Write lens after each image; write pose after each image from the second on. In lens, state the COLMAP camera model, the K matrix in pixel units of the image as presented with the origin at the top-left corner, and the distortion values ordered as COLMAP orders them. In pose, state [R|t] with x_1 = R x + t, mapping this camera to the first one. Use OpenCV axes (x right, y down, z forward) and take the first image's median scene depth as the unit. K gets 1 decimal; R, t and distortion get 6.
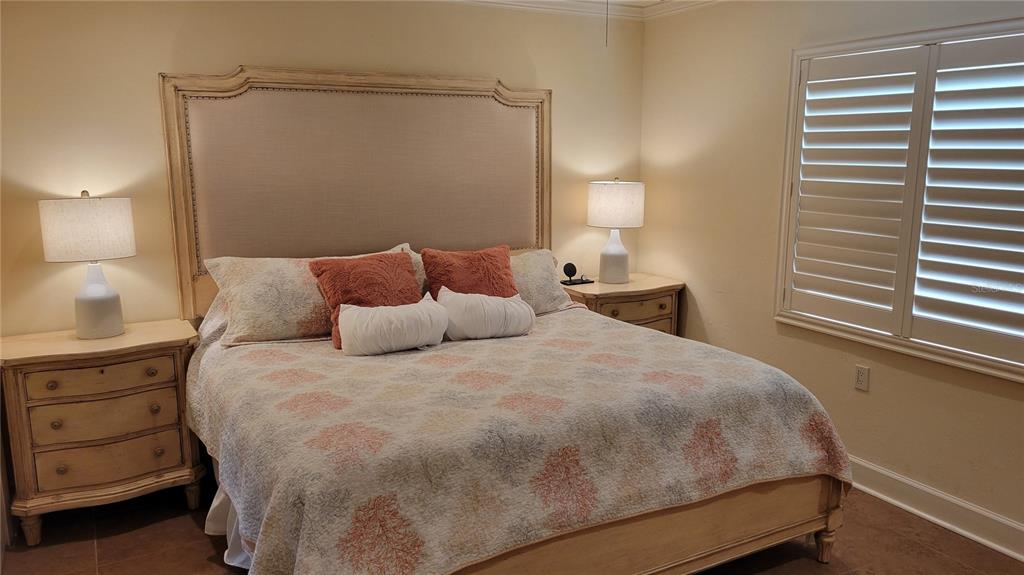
lens RADIAL K [[767.7, 0, 514.0], [0, 767.7, 288.6], [0, 0, 1]] dist [0.068438, -0.053834]
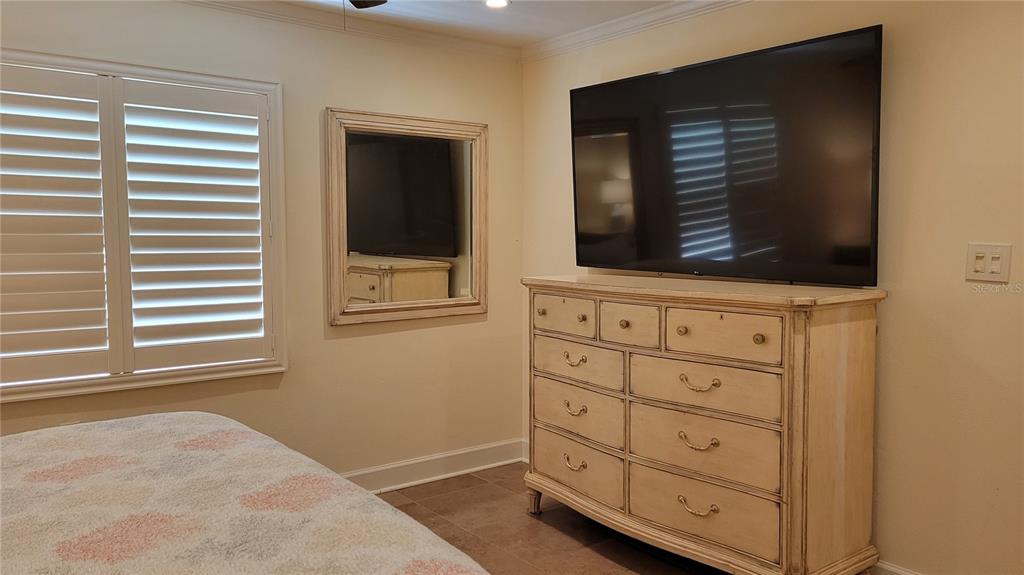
lens RADIAL K [[767.7, 0, 514.4], [0, 767.7, 285.7], [0, 0, 1]] dist [0.068438, -0.053834]
pose [[-0.157575, -0.066172, 0.985288, -0.540596], [0.179670, 0.979178, 0.094496, -0.051469], [-0.971025, 0.191916, -0.142404, 0.682319]]
